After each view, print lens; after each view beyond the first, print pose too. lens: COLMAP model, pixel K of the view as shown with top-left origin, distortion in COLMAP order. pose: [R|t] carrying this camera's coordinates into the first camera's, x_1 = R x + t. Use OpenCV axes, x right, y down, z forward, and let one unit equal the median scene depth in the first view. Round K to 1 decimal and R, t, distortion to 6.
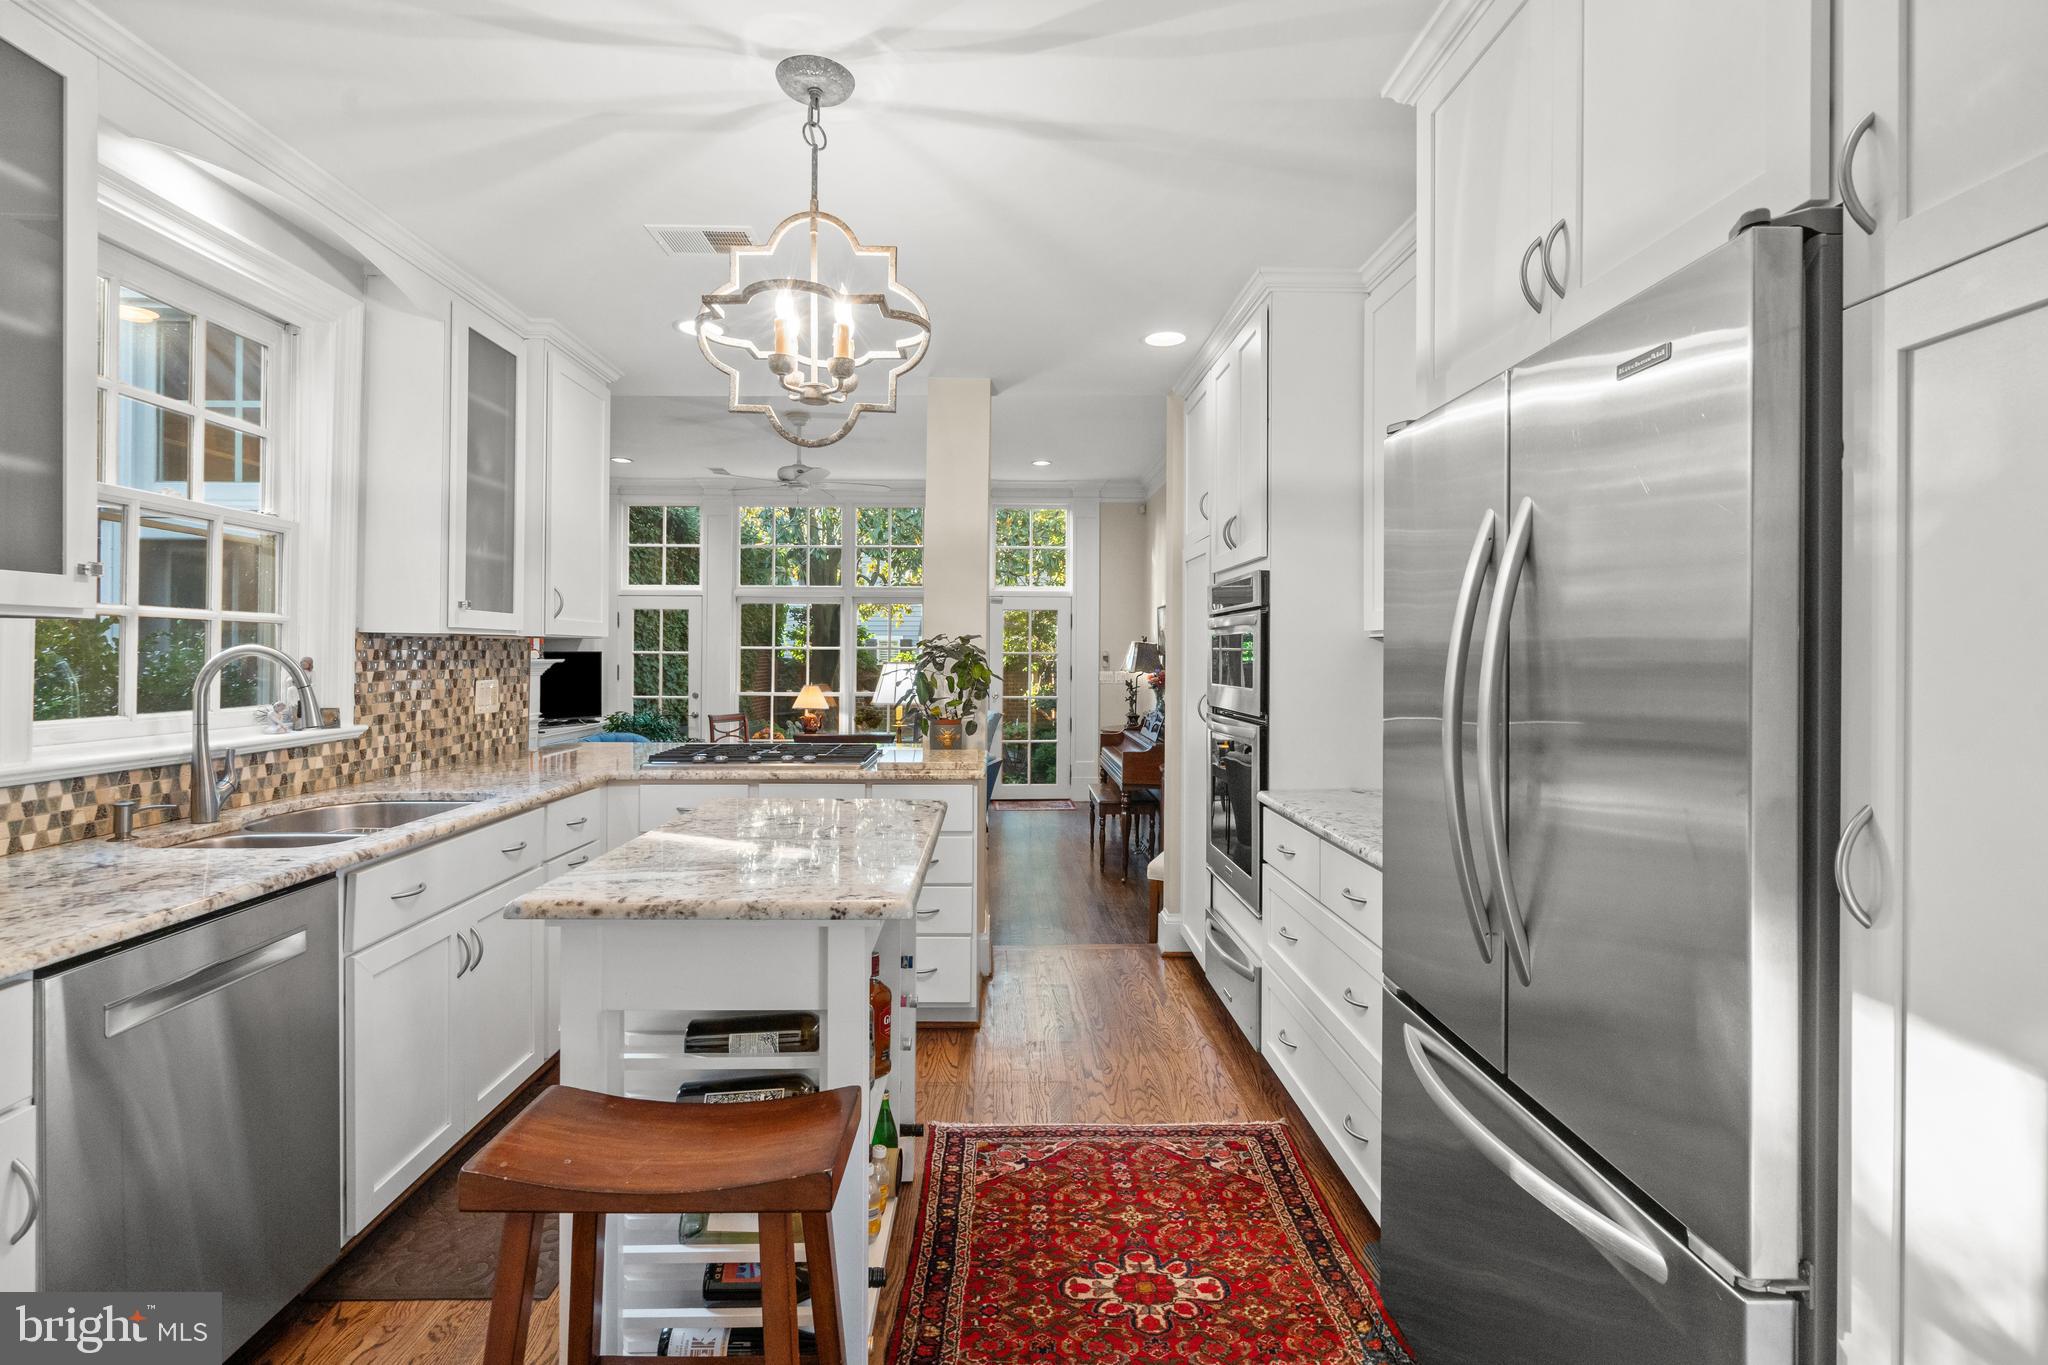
lens RADIAL K [[942.4, 0, 1023.6], [0, 942.4, 658.8], [0, 0, 1]] dist [-0.003712, 0.002192]
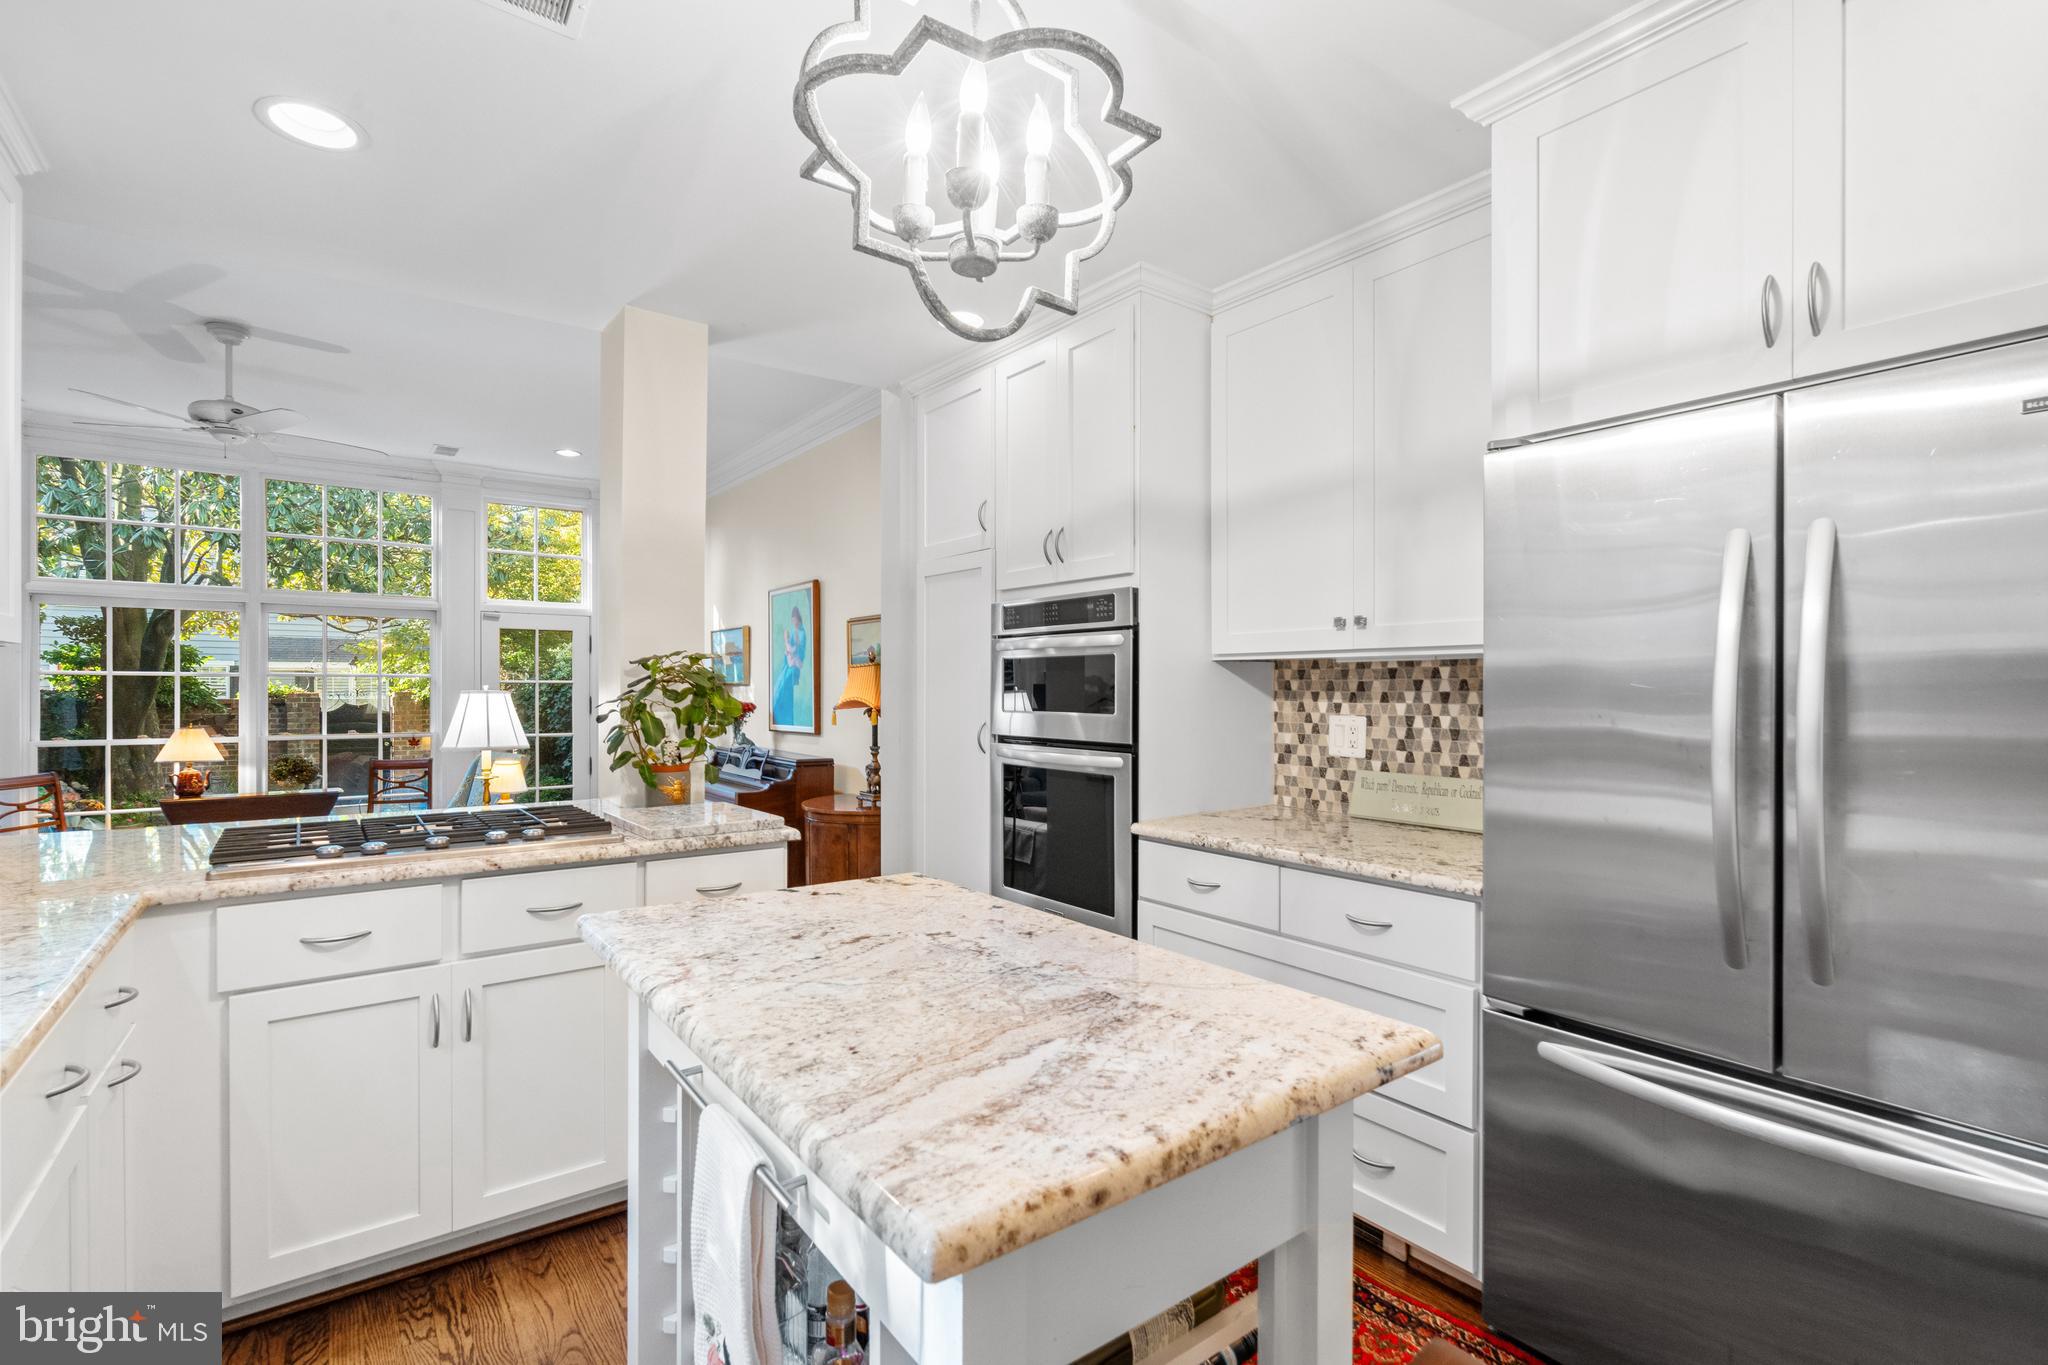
lens RADIAL K [[919.5, 0, 1015.9], [0, 919.5, 693.3], [0, 0, 1]] dist [-0.001411, 0.000025]
pose [[0.819068, -0.005900, 0.573666, -0.325241], [0.003913, 0.999981, 0.004698, 0.005887], [-0.573683, -0.001603, 0.819076, 0.280461]]
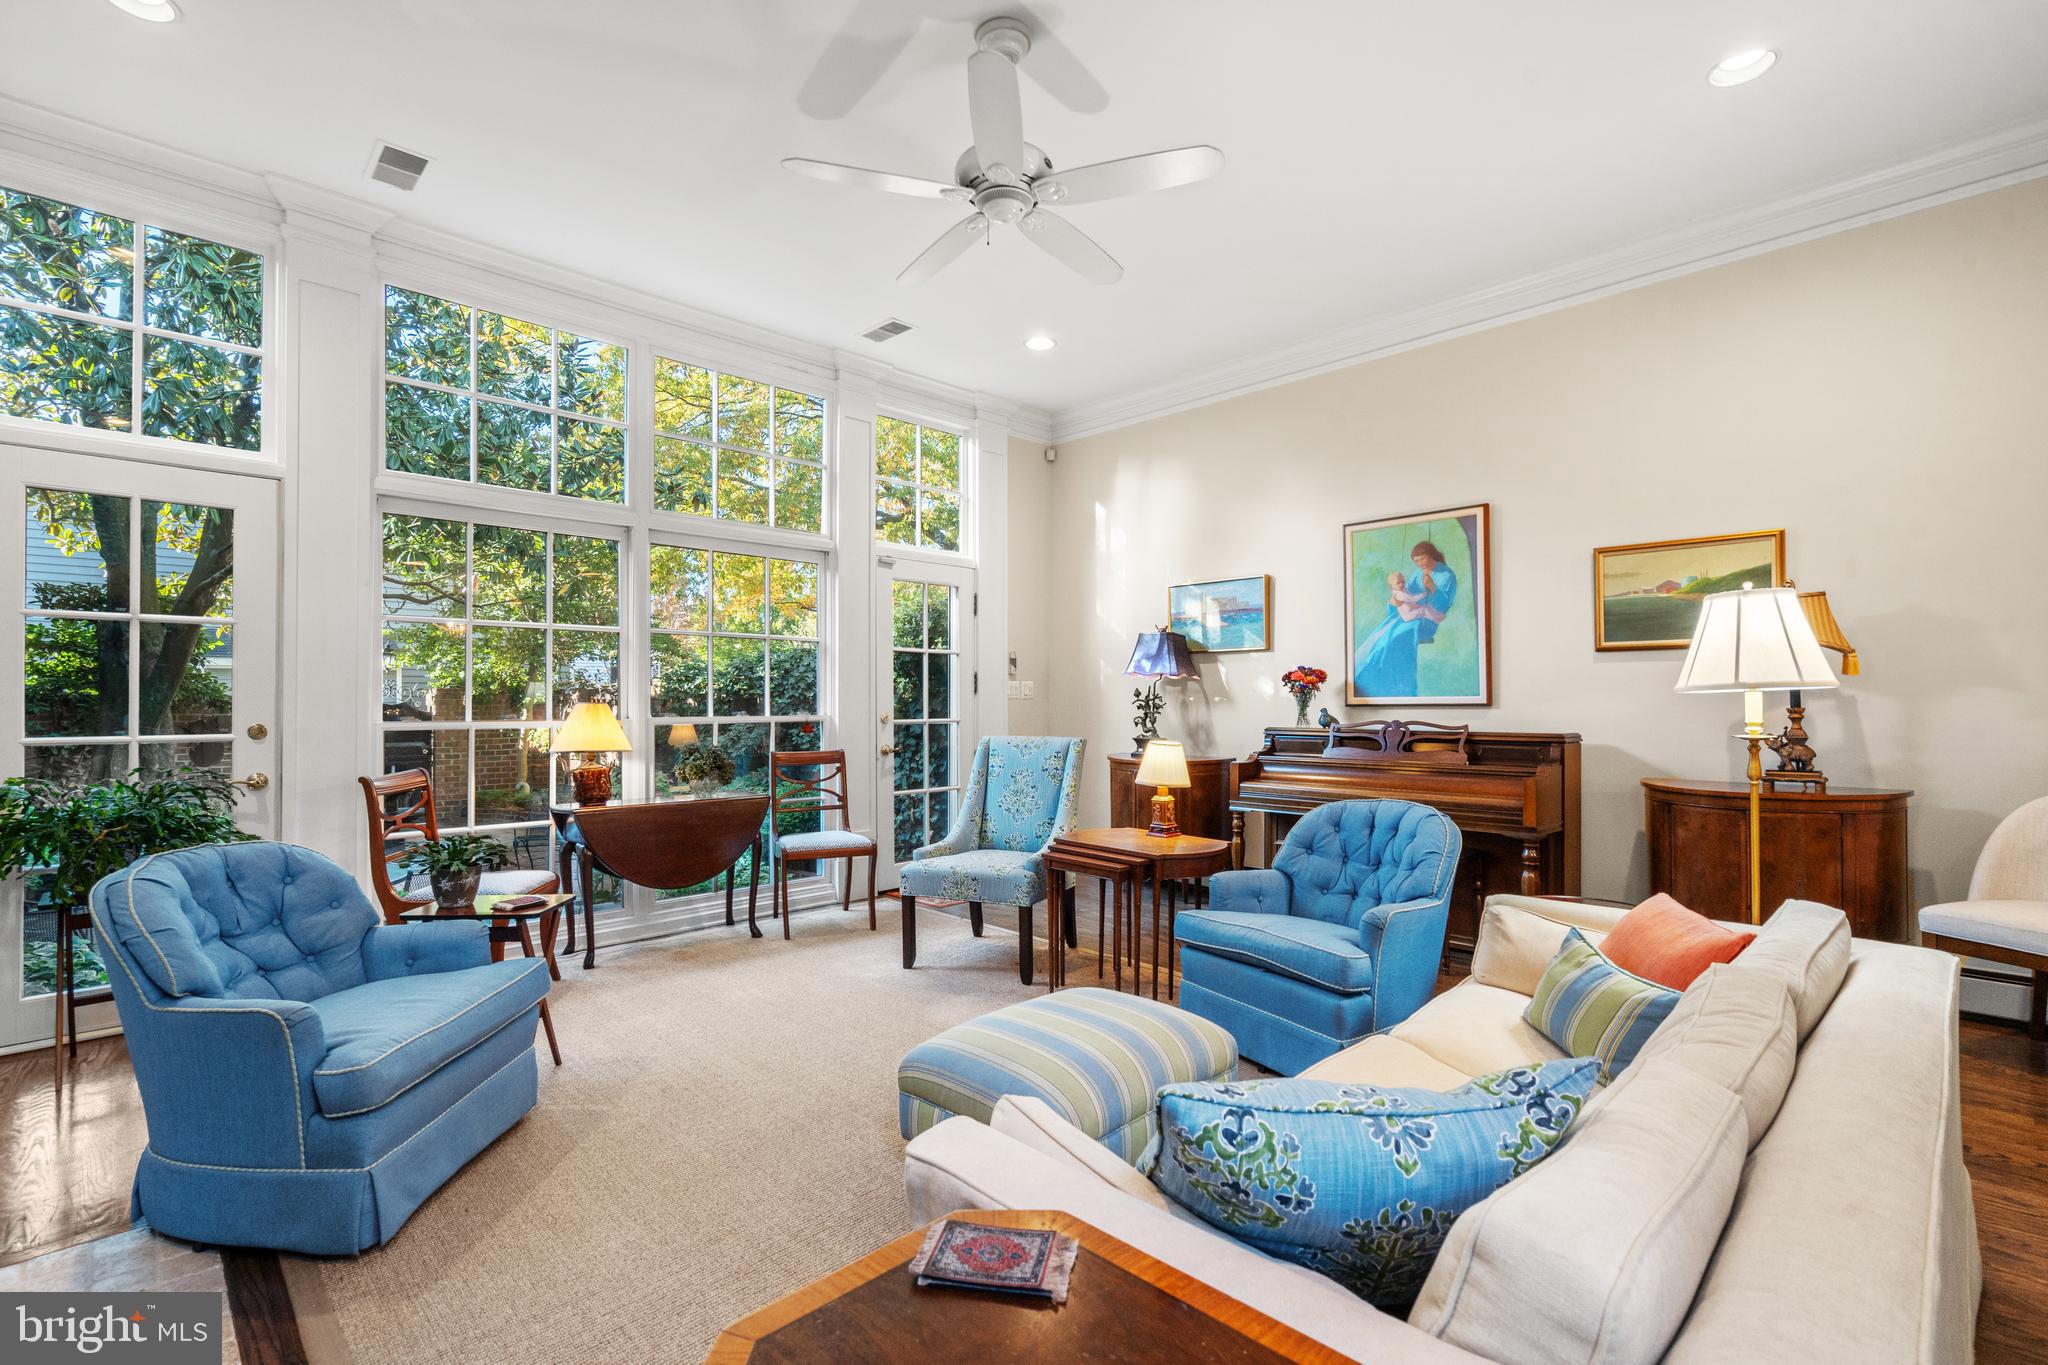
lens RADIAL K [[933.6, 0, 1017.2], [0, 933.6, 695.6], [0, 0, 1]] dist [-0.002291, 0.000376]
pose [[0.736557, -0.000908, 0.676375, -1.082716], [0.008449, 0.999933, -0.007859, 0.085010], [-0.676322, 0.011503, 0.736516, 1.449476]]
